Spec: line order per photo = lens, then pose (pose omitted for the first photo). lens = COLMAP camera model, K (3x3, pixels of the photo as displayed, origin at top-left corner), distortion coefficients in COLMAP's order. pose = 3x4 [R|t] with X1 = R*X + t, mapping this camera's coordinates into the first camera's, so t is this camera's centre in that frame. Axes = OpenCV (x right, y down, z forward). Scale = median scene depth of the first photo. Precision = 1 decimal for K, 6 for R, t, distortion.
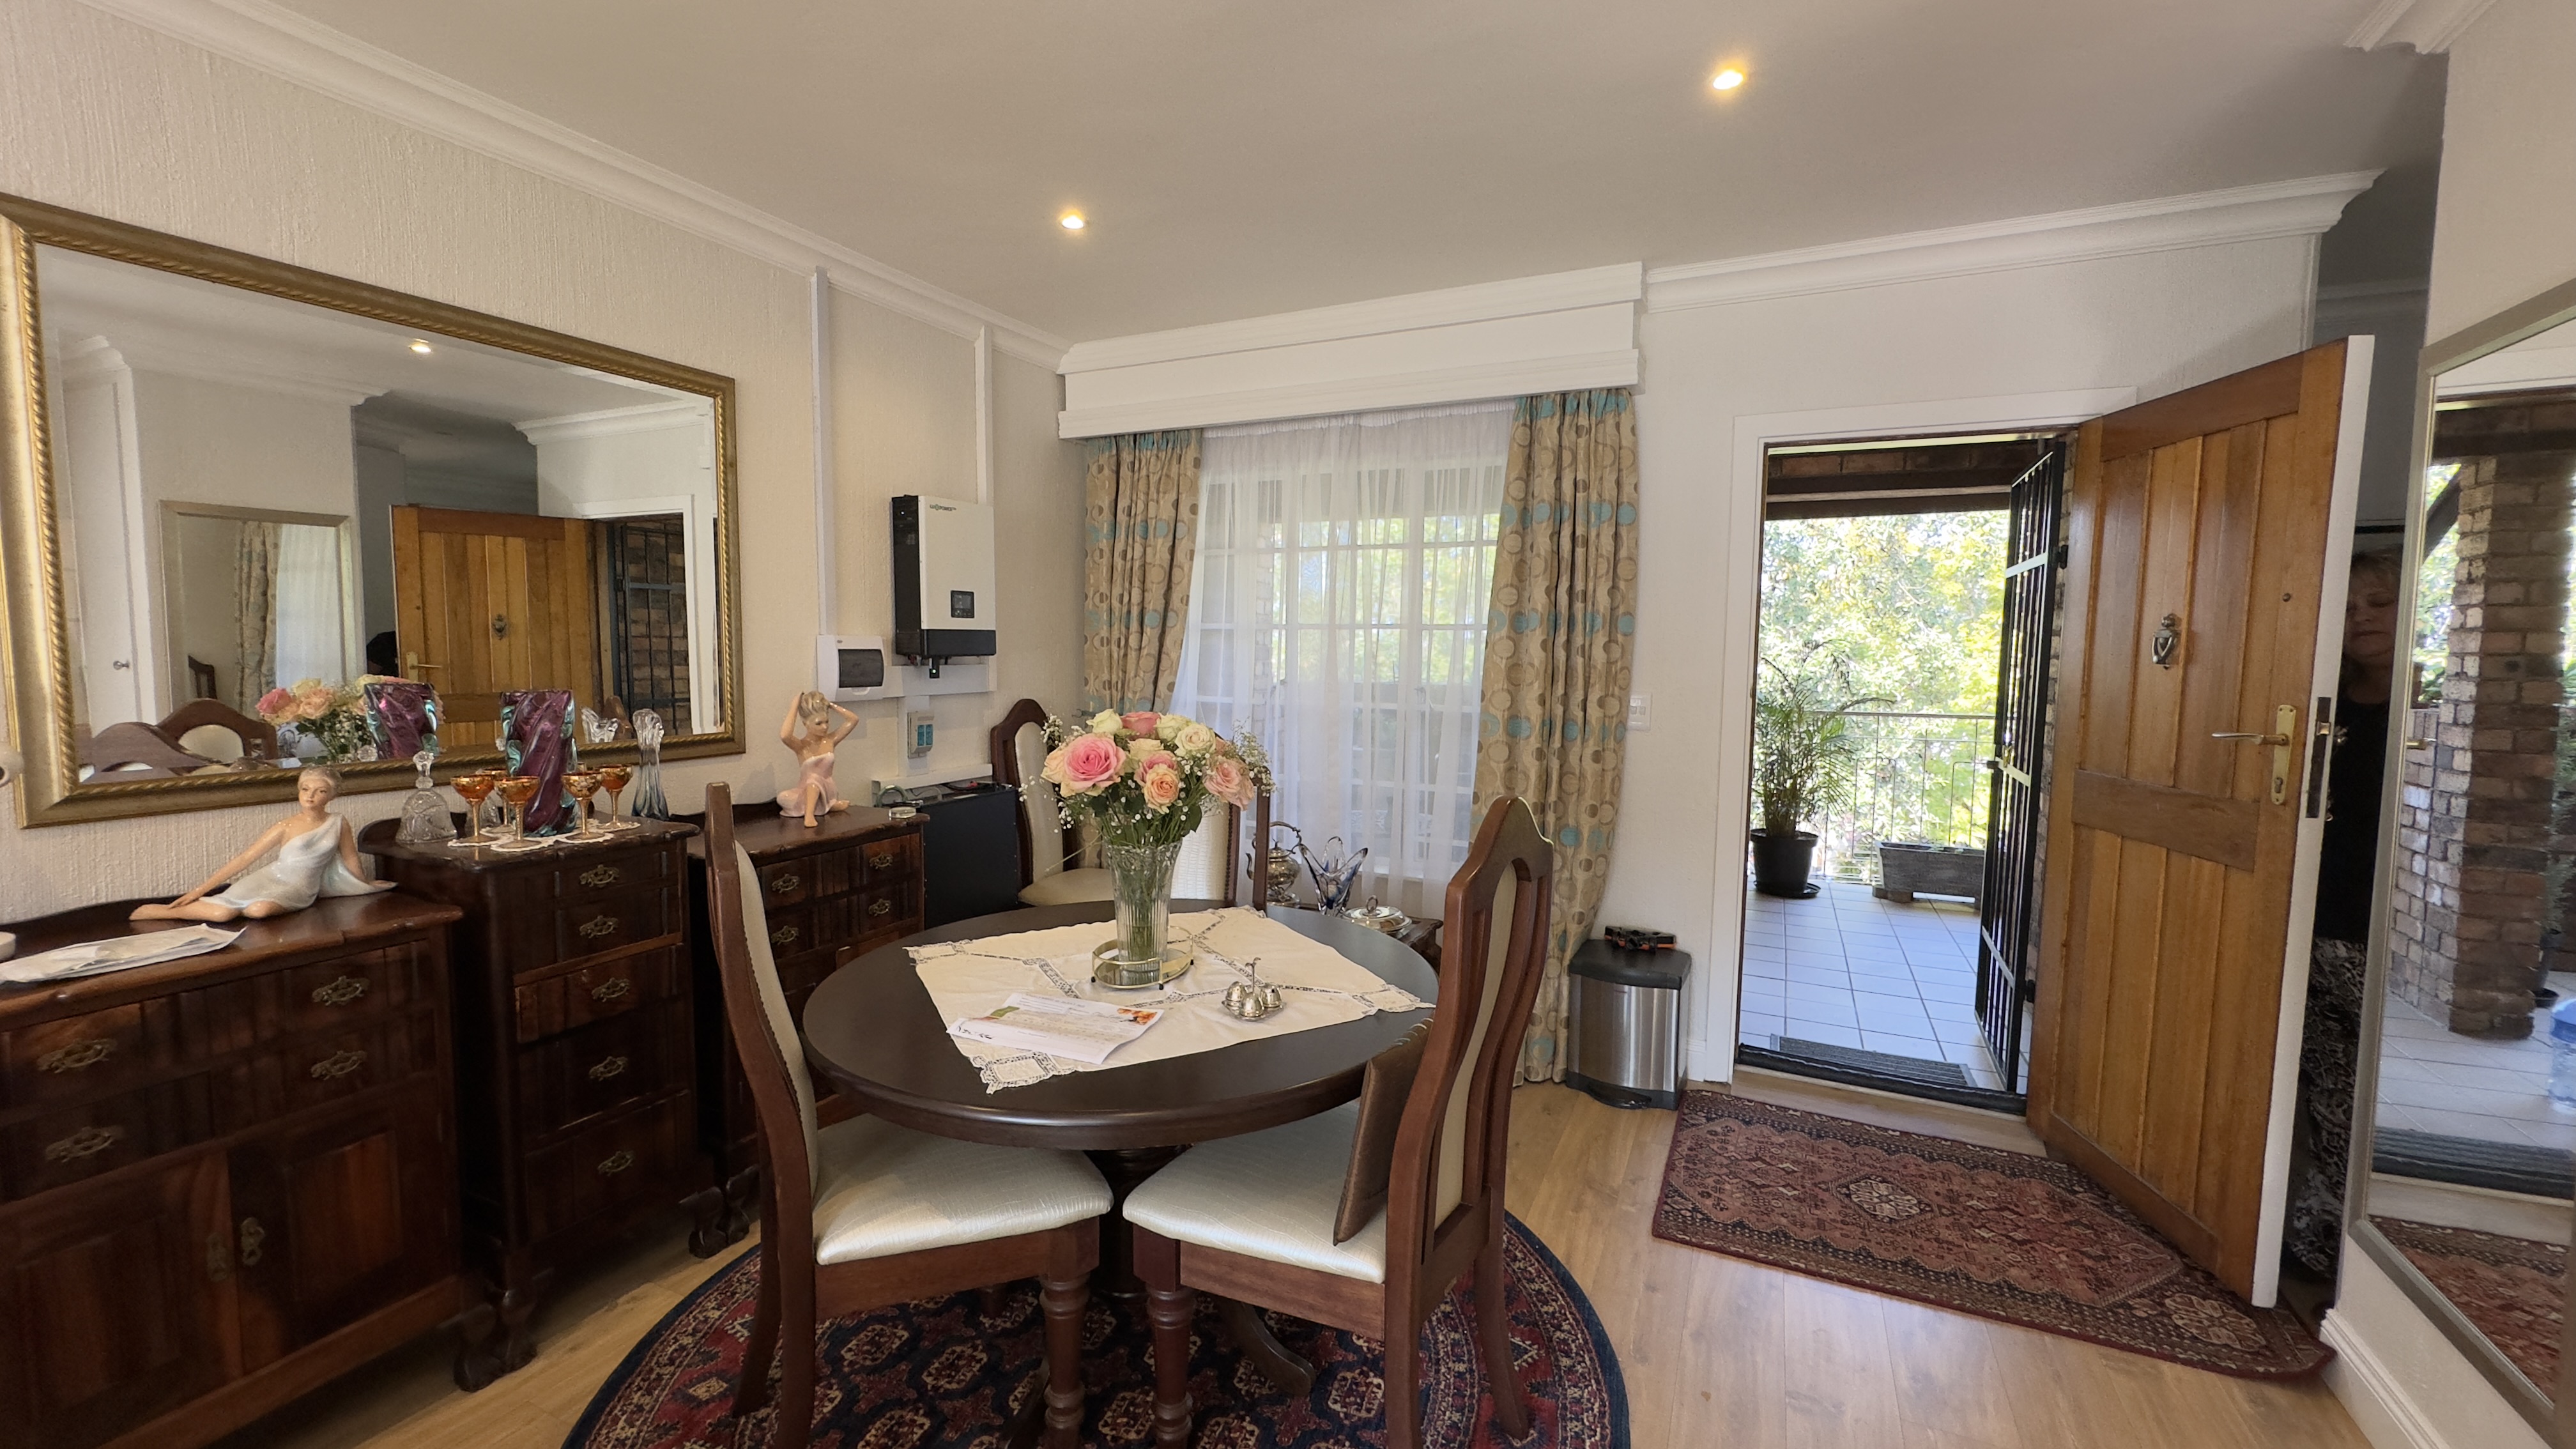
lens RADIAL K [[1027.4, 0, 1290.4], [0, 1027.4, 725.7], [0, 0, 1]] dist [-0.002808, -0.000129]
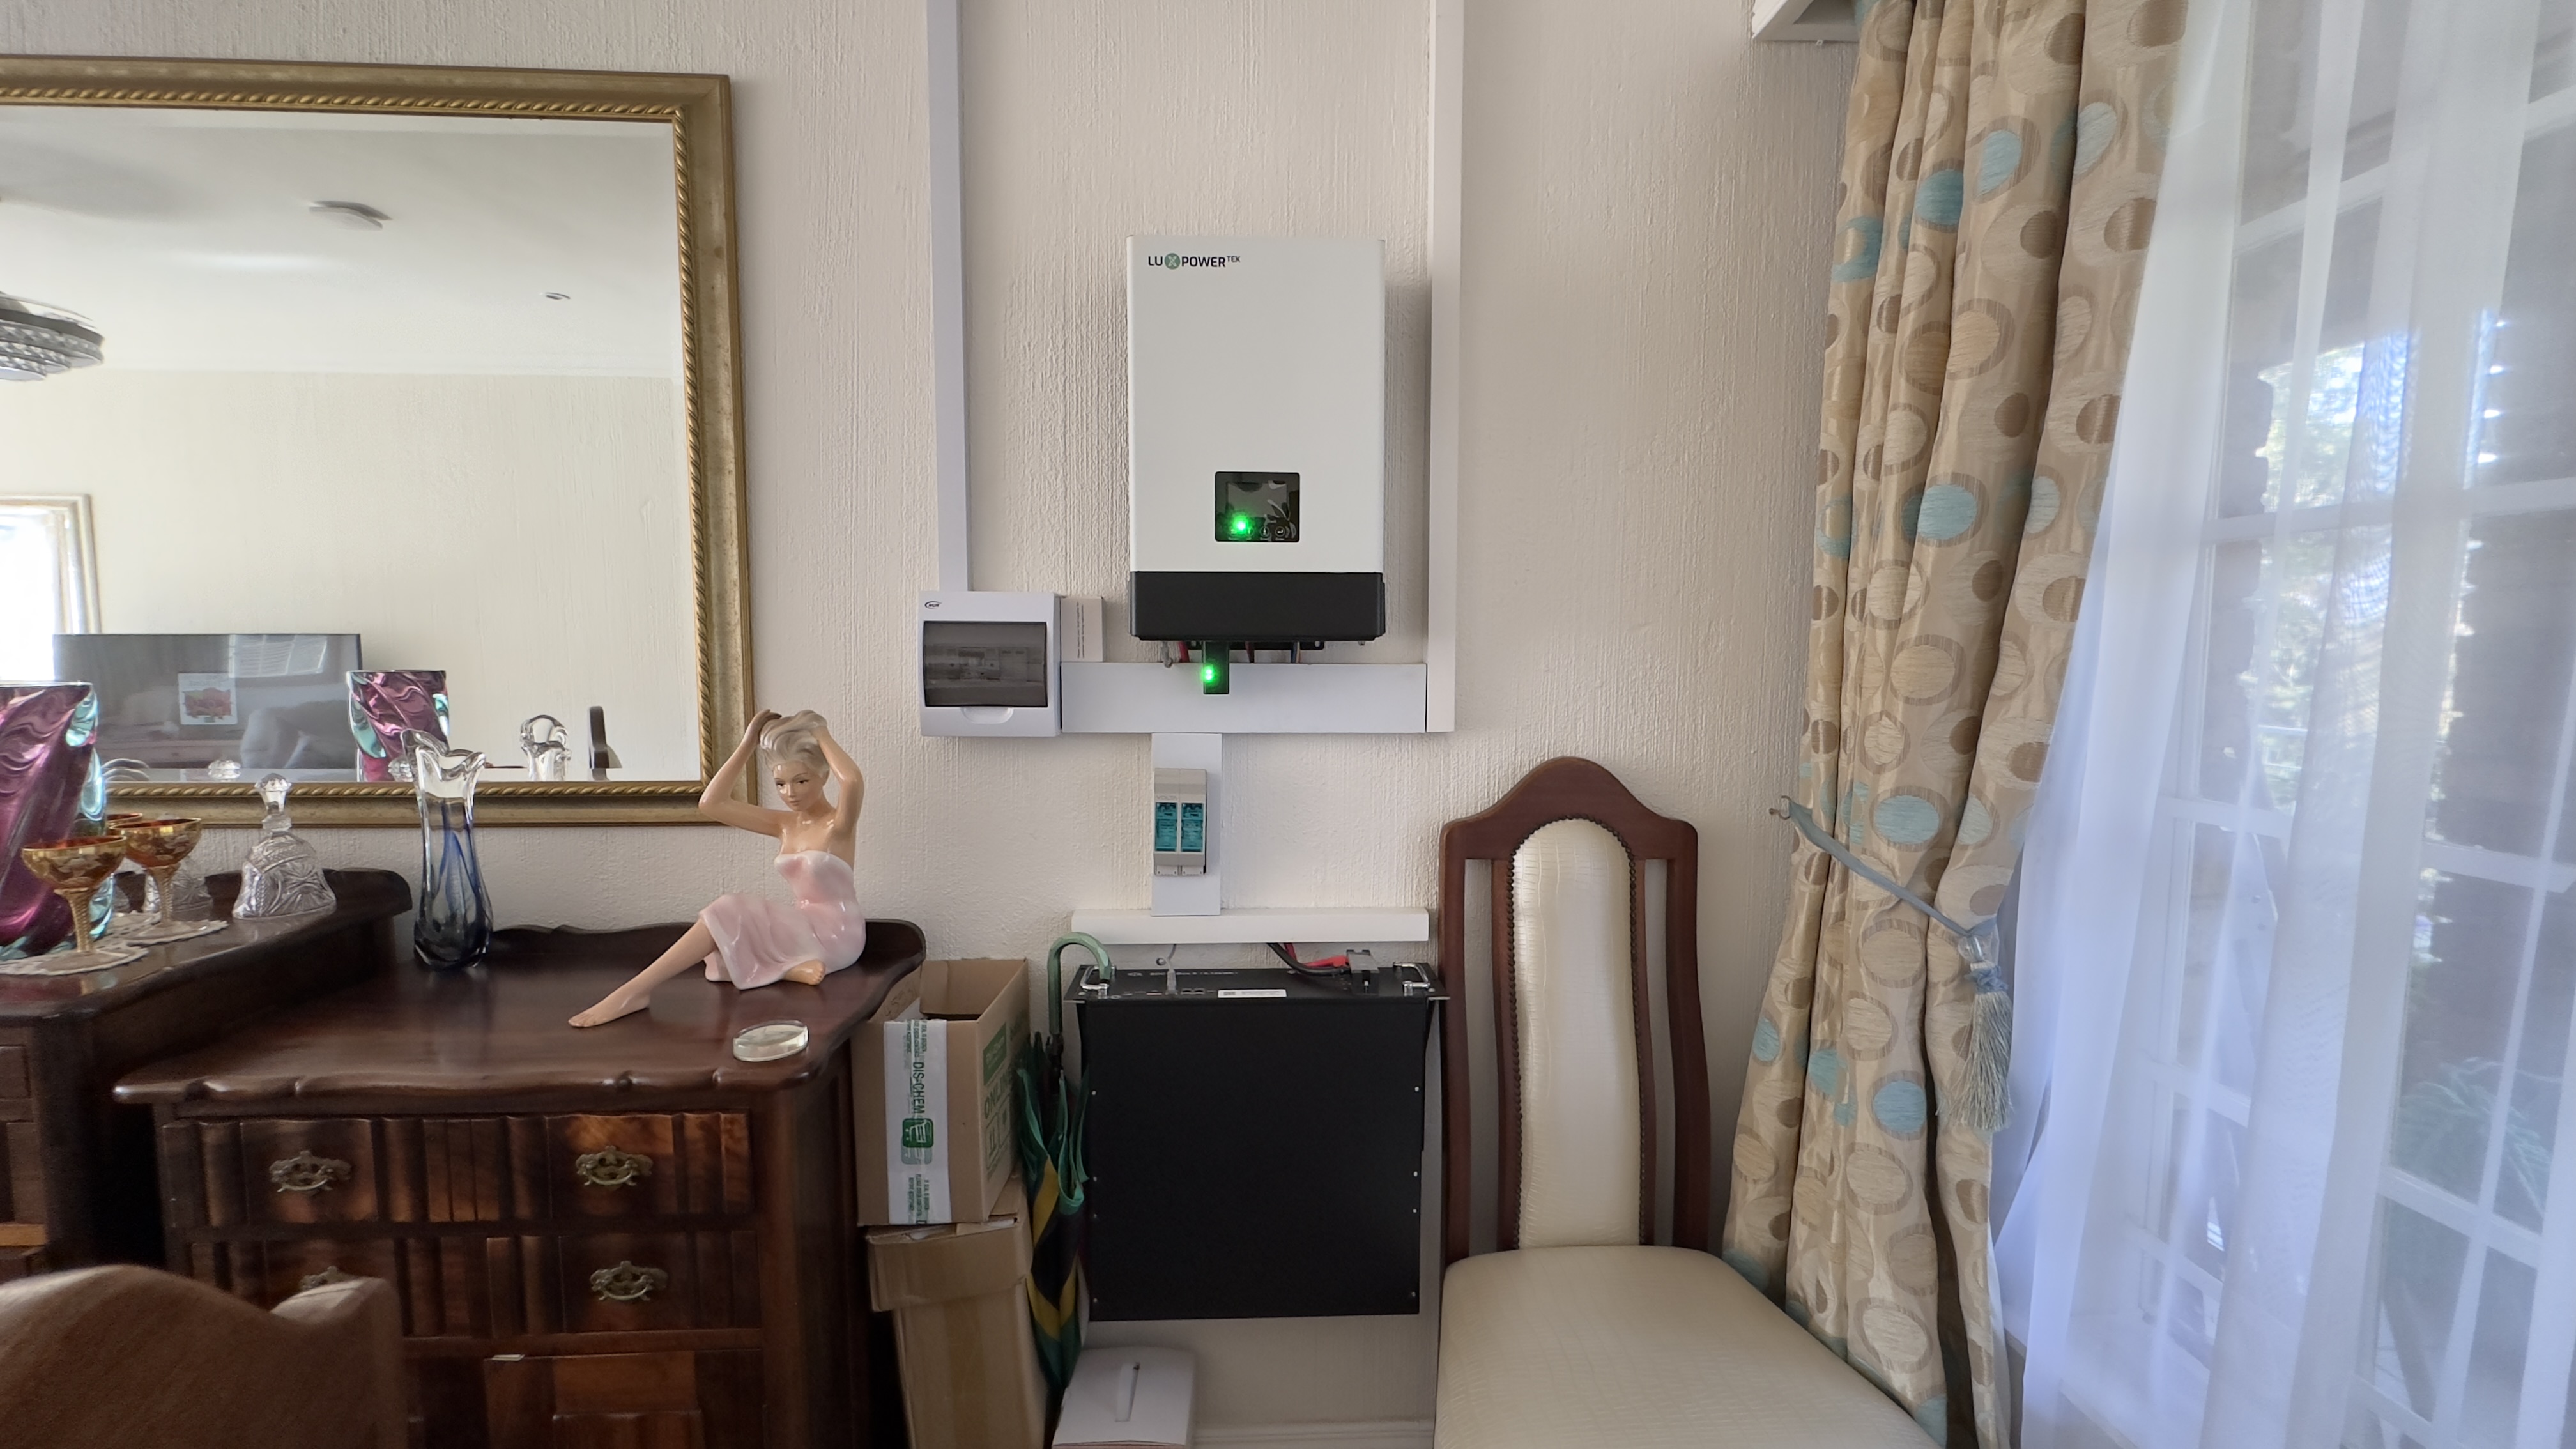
lens RADIAL K [[1027.4, 0, 1290.9], [0, 1027.4, 732.5], [0, 0, 1]] dist [-0.002808, -0.000129]
pose [[0.470949, 0.068526, -0.879495, 0.032522], [-0.071289, 0.996674, 0.039482, -0.046612], [0.879275, 0.044104, 0.474267, 0.783582]]
